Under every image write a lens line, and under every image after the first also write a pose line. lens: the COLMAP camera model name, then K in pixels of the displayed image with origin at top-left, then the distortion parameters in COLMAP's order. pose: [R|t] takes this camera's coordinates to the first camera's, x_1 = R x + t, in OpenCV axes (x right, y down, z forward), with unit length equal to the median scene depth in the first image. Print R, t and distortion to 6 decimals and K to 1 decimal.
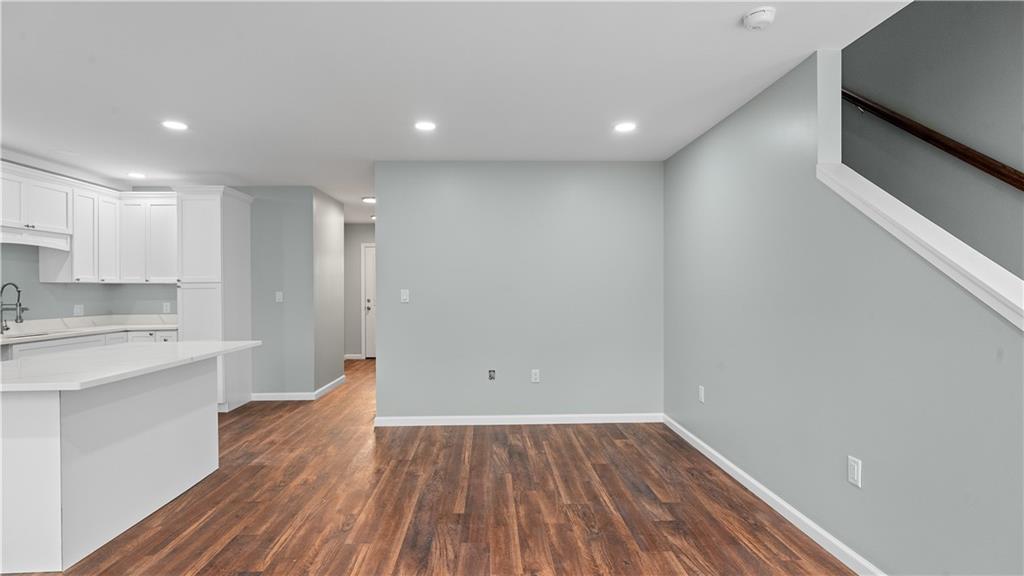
lens RADIAL K [[485.9, 0, 494.8], [0, 485.9, 293.3], [0, 0, 1]] dist [-0.013778, 0.005040]
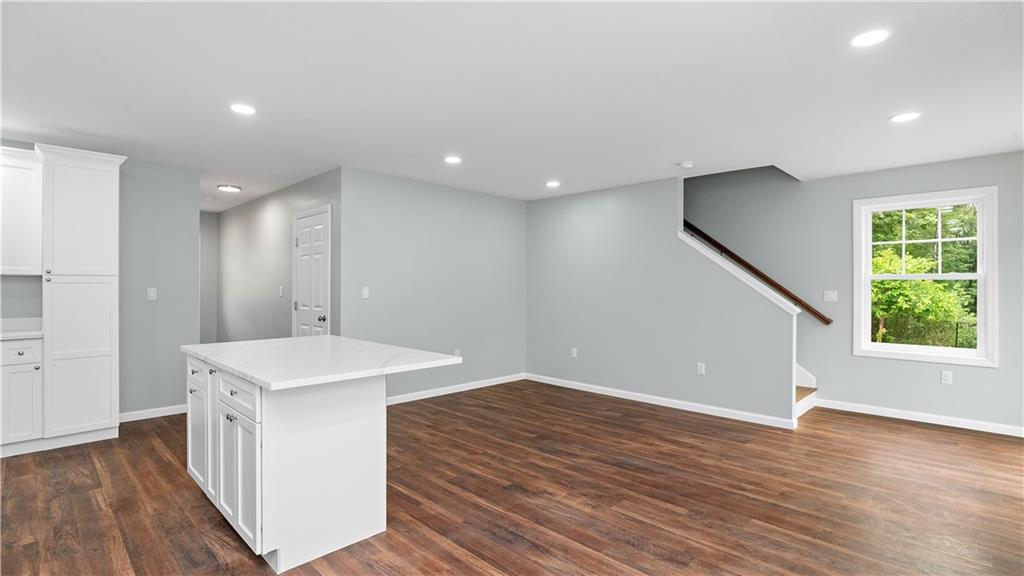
lens RADIAL K [[485.9, 0, 492.3], [0, 485.9, 281.6], [0, 0, 1]] dist [-0.013778, 0.005040]
pose [[0.736222, 0.014279, 0.676589, -0.973917], [-0.001996, 0.999819, -0.018928, 0.002243], [-0.676737, 0.012585, 0.736117, -0.018091]]
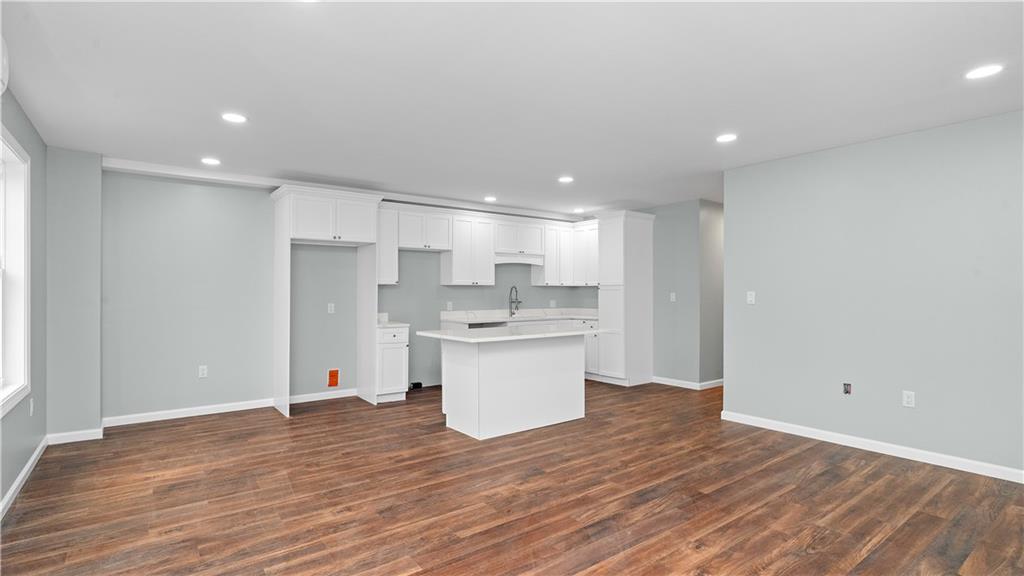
lens RADIAL K [[485.9, 0, 513.3], [0, 485.9, 293.6], [0, 0, 1]] dist [-0.013778, 0.005040]
pose [[0.591805, 0.008992, -0.806031, 0.459577], [-0.009445, 0.999946, 0.004221, -0.004035], [0.806026, 0.005115, 0.591859, -0.011718]]
